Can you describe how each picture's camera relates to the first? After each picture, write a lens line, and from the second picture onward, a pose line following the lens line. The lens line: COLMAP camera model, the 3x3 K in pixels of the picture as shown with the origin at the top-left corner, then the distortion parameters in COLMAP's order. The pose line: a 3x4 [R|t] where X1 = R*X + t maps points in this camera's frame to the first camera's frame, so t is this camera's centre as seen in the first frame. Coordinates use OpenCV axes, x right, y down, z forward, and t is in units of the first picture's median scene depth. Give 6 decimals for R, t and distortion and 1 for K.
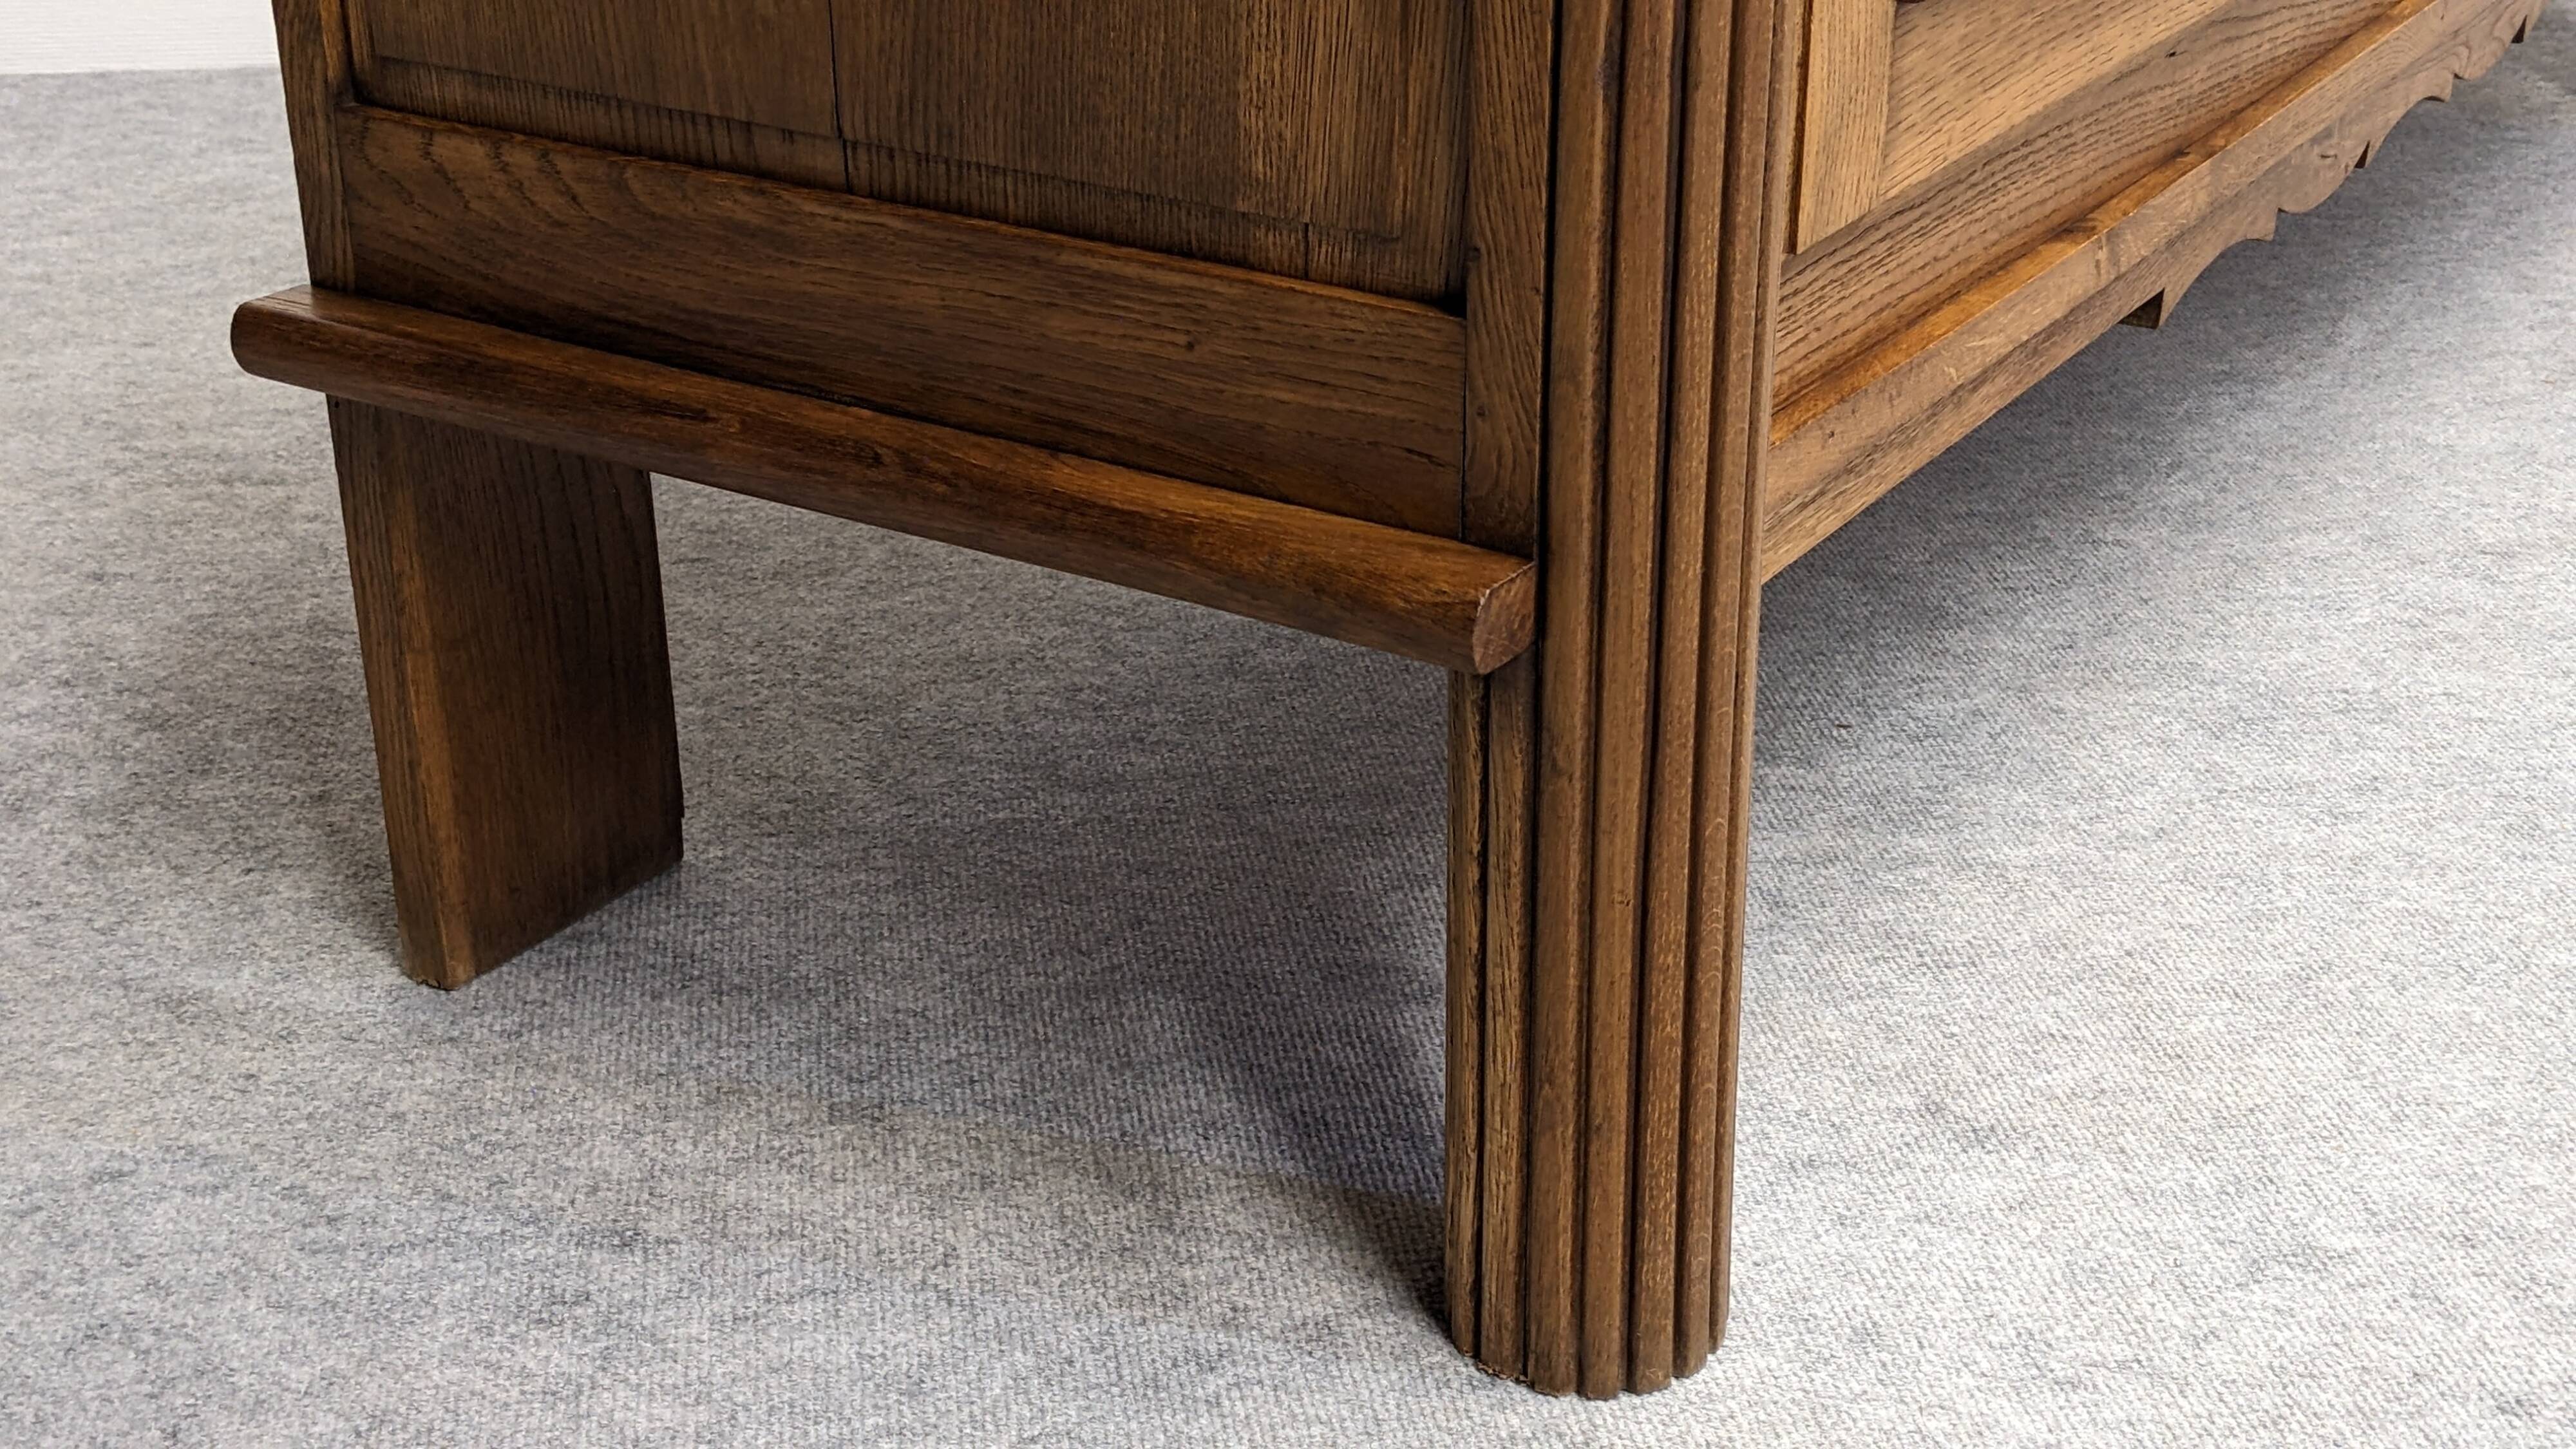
lens RADIAL K [[3362.7, 0, 1317.5], [0, 3362.7, 763.2], [0, 0, 1]] dist [0.073821, 0.000000]
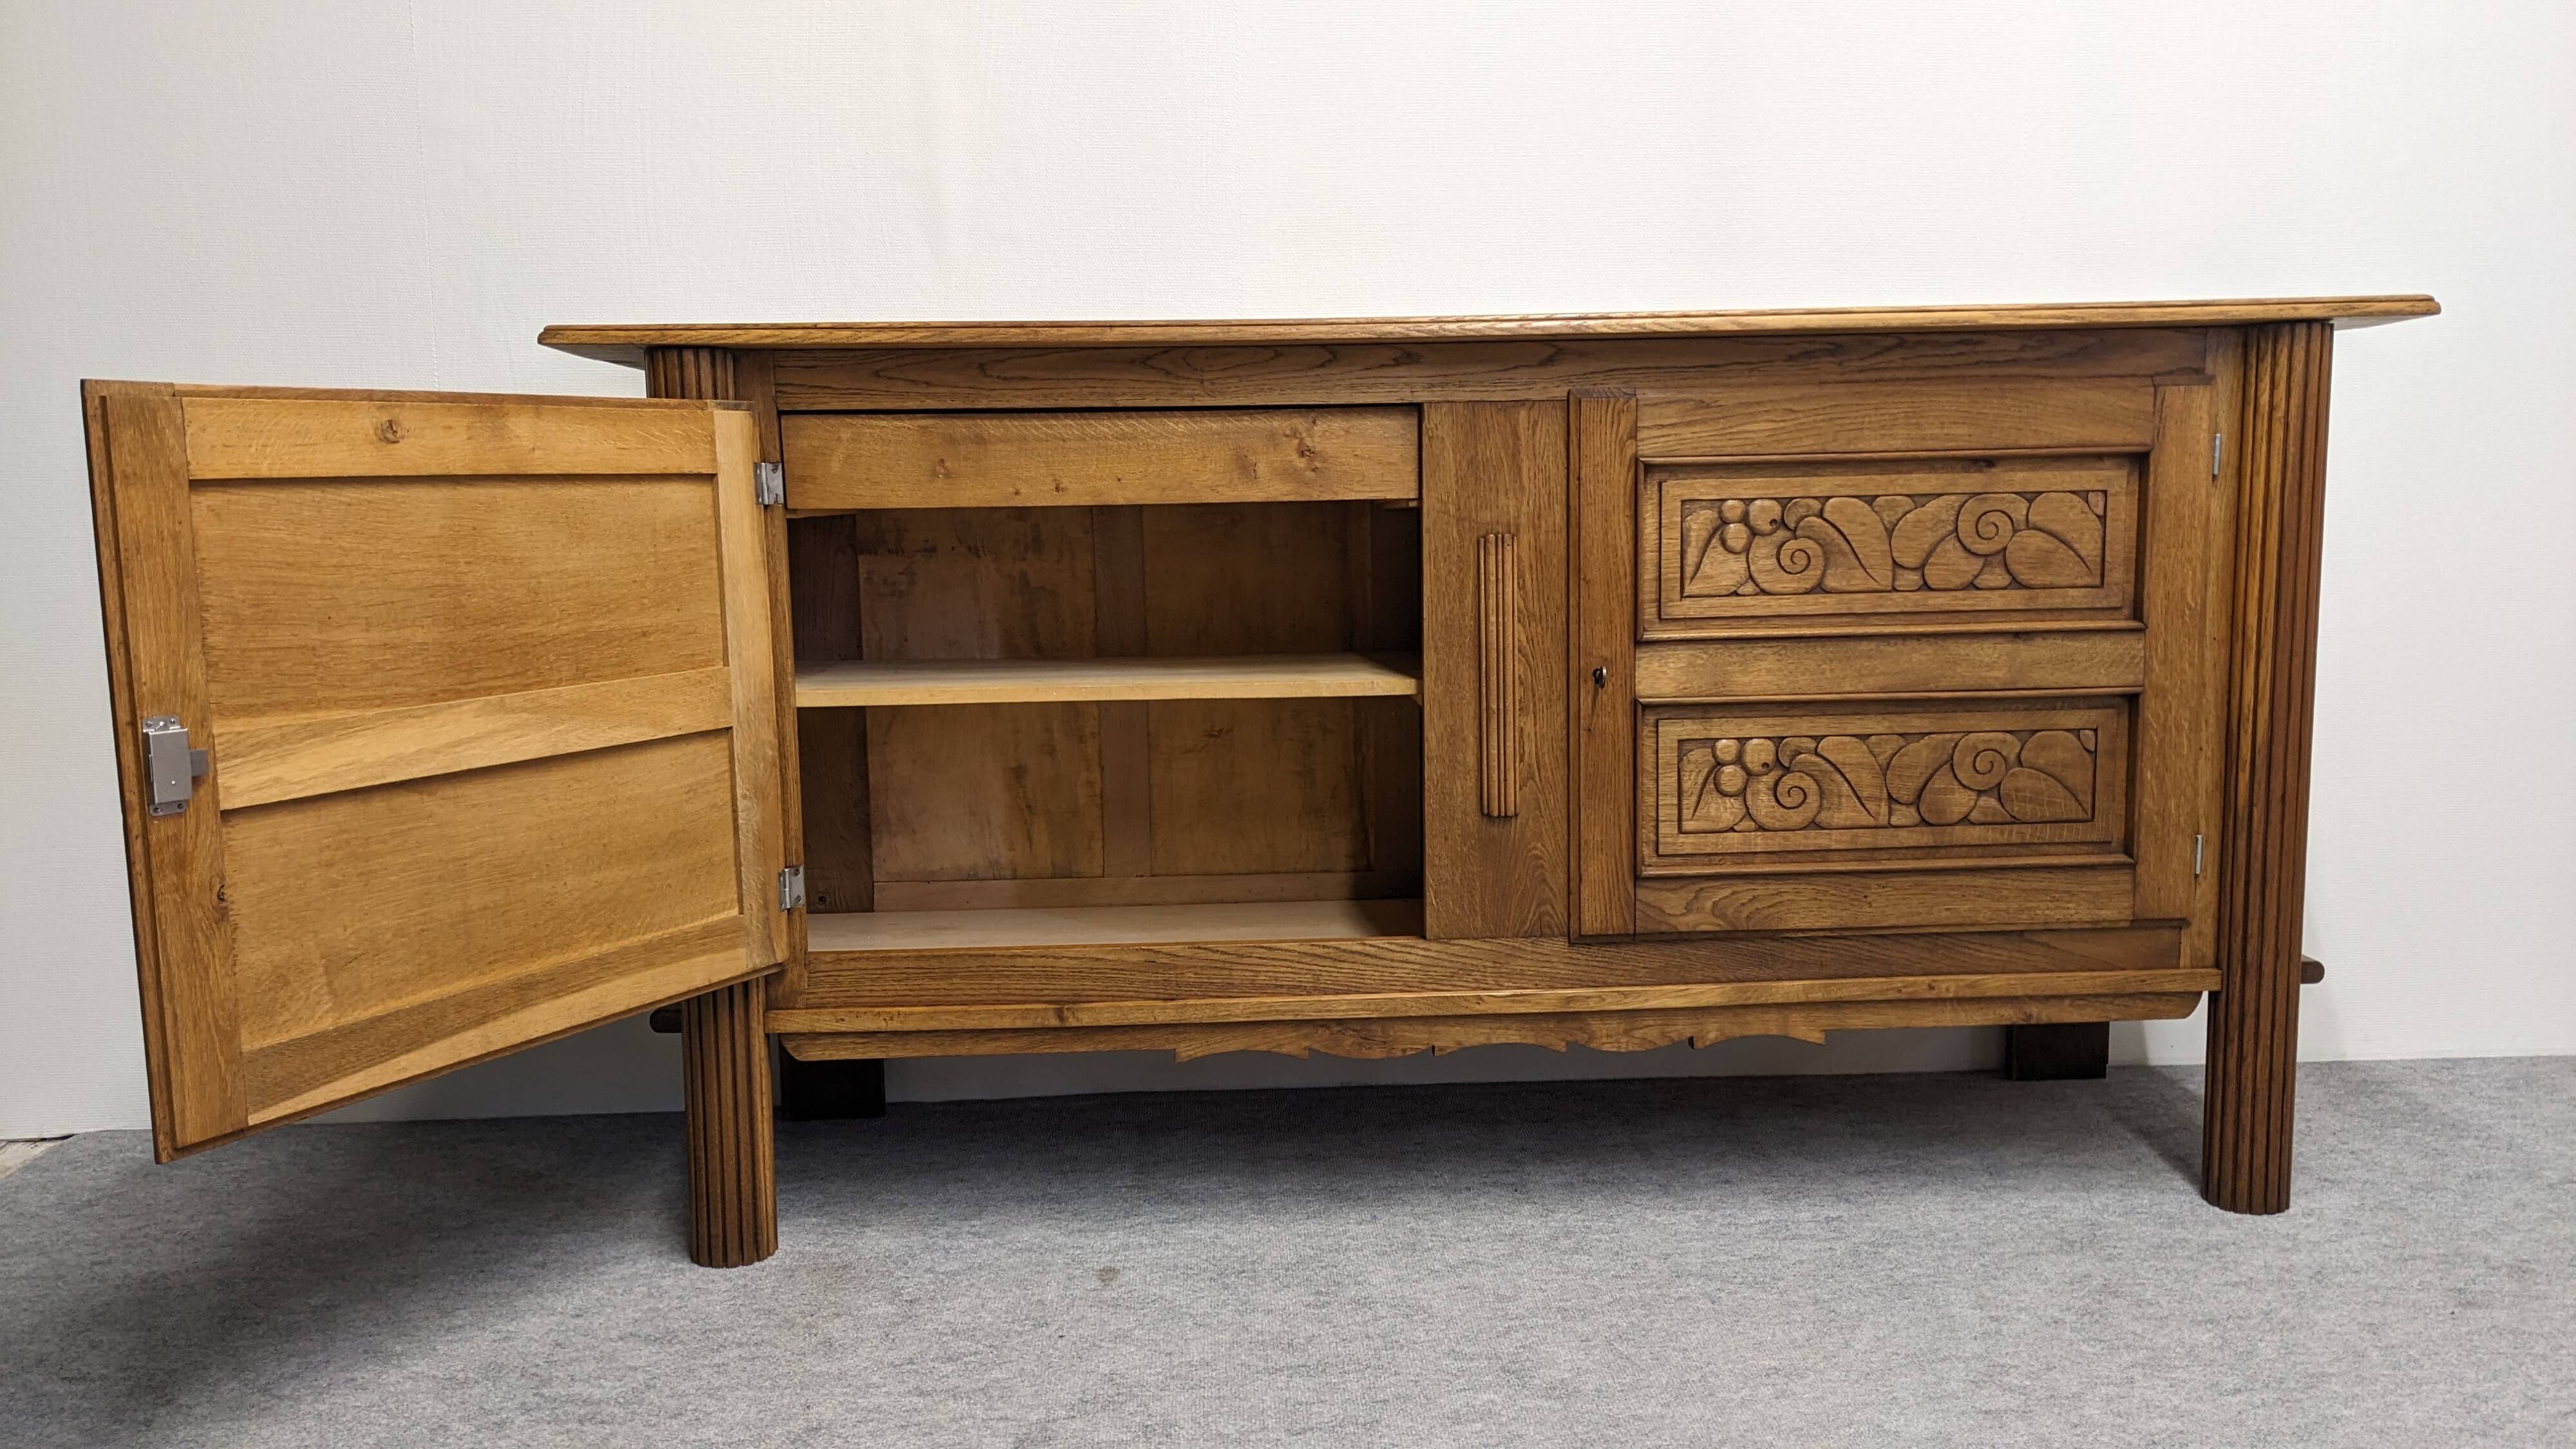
lens RADIAL K [[2018.8, 0, 1300.6], [0, 2018.8, 741.1], [0, 0, 1]] dist [0.062038, -0.100178]
pose [[0.567960, 0.097699, -0.817237, 1.898863], [-0.334724, 0.934528, -0.120904, -0.246077], [0.751919, 0.342218, 0.563476, 0.084744]]
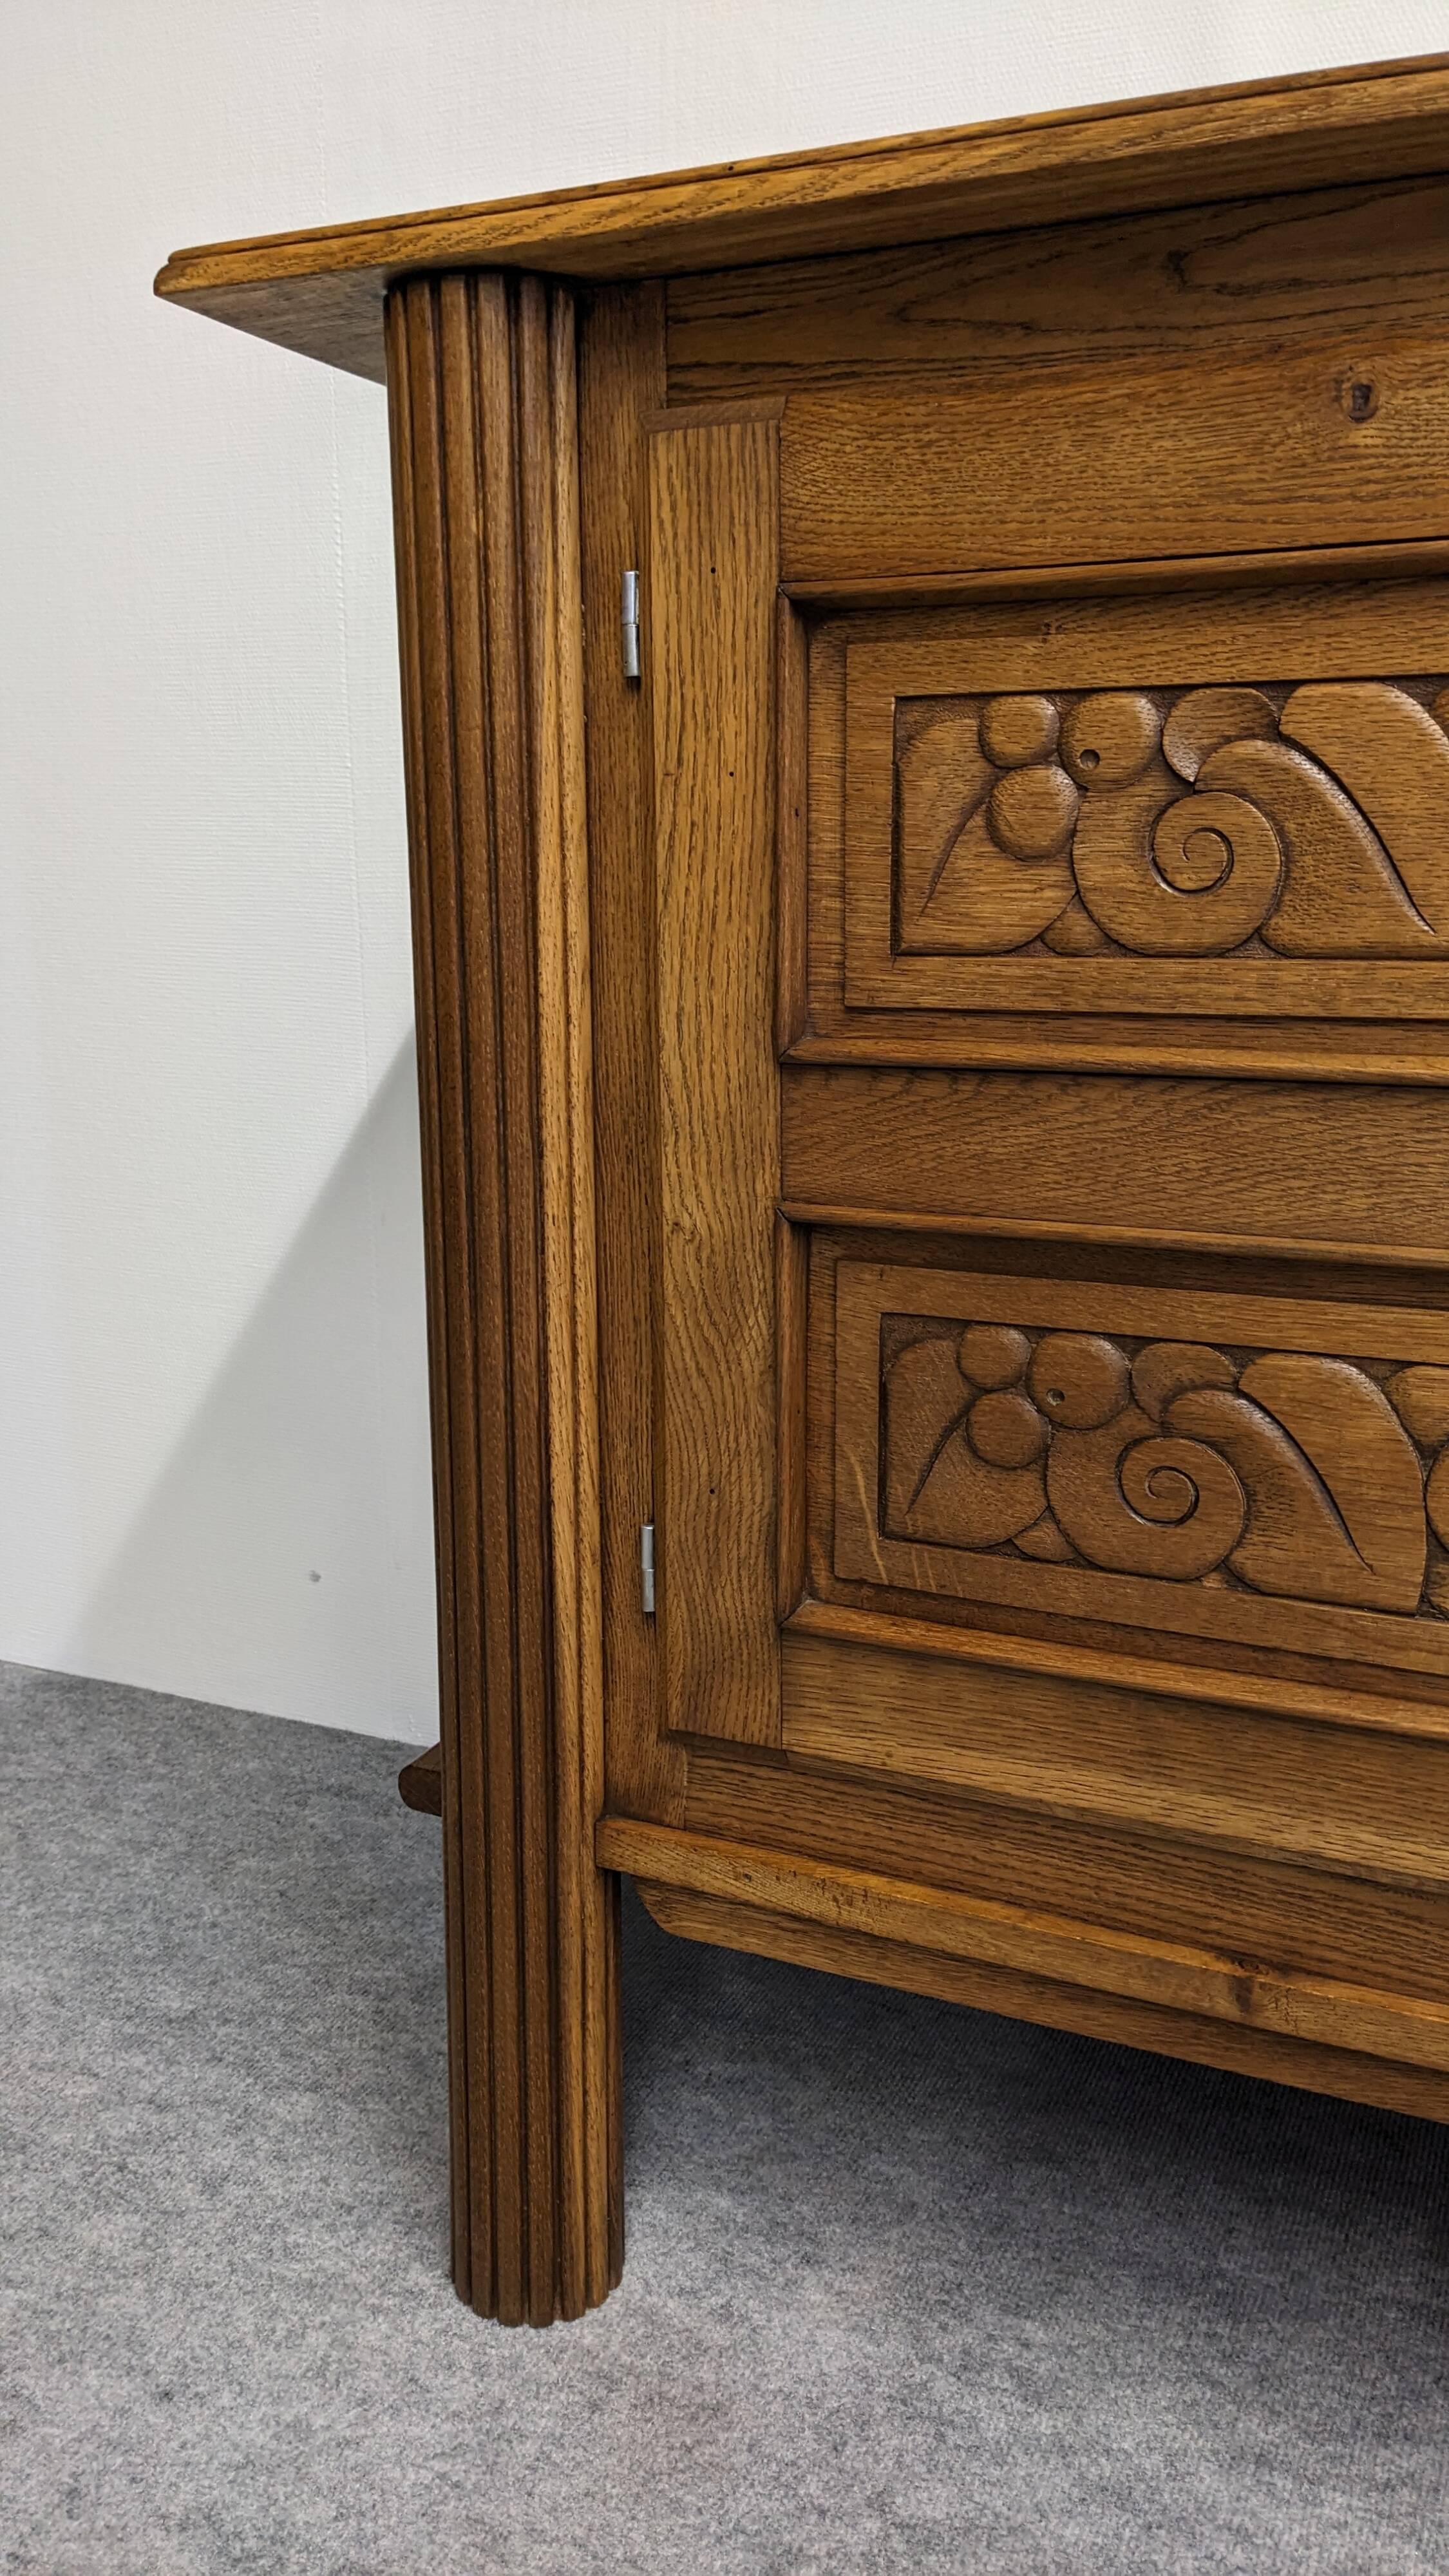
lens RADIAL K [[2018.8, 0, 719.5], [0, 2018.8, 1287.4], [0, 0, 1]] dist [0.062038, -0.100178]
pose [[0.121041, 0.208268, -0.970553, 0.899279], [-0.415076, 0.898778, 0.141100, -0.420463], [0.901699, 0.385775, 0.195236, 0.648581]]
